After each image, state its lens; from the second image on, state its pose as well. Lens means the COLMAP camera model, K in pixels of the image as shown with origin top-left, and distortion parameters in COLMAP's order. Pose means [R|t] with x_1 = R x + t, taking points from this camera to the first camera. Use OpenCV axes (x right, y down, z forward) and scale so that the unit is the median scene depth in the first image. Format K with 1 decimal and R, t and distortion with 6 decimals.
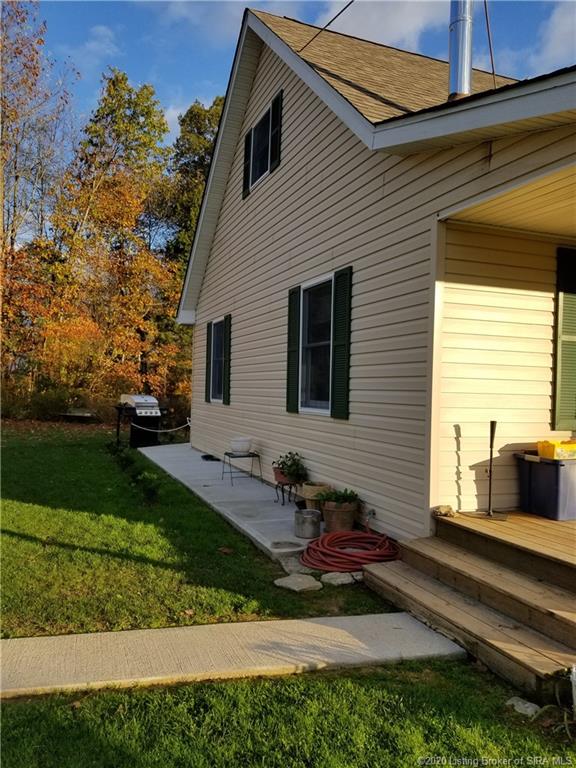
lens RADIAL K [[604.7, 0, 287.7], [0, 604.7, 384.5], [0, 0, 1]] dist [-0.003849, -0.007493]
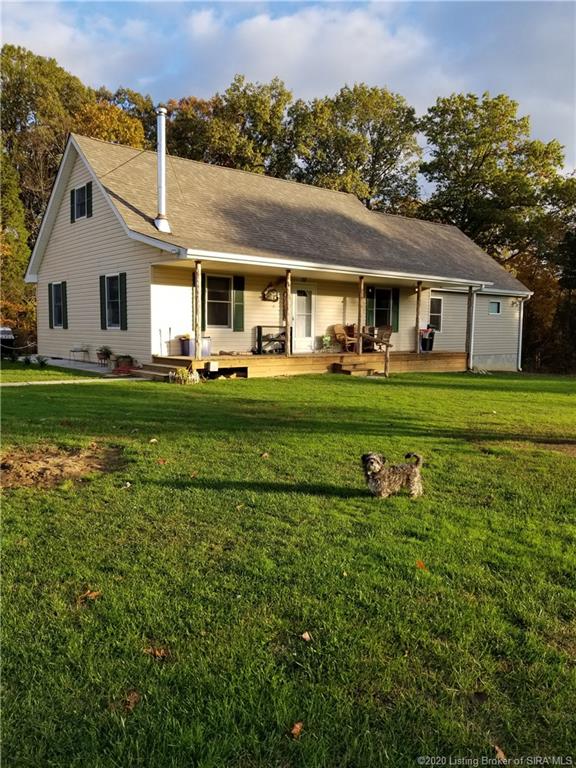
lens RADIAL K [[604.7, 0, 288.5], [0, 604.7, 385.0], [0, 0, 1]] dist [-0.003849, -0.007493]
pose [[0.947282, -0.046851, 0.316958, -0.069249], [0.012118, 0.993782, 0.110680, 0.009841], [-0.320173, -0.101005, 0.941959, -1.517717]]
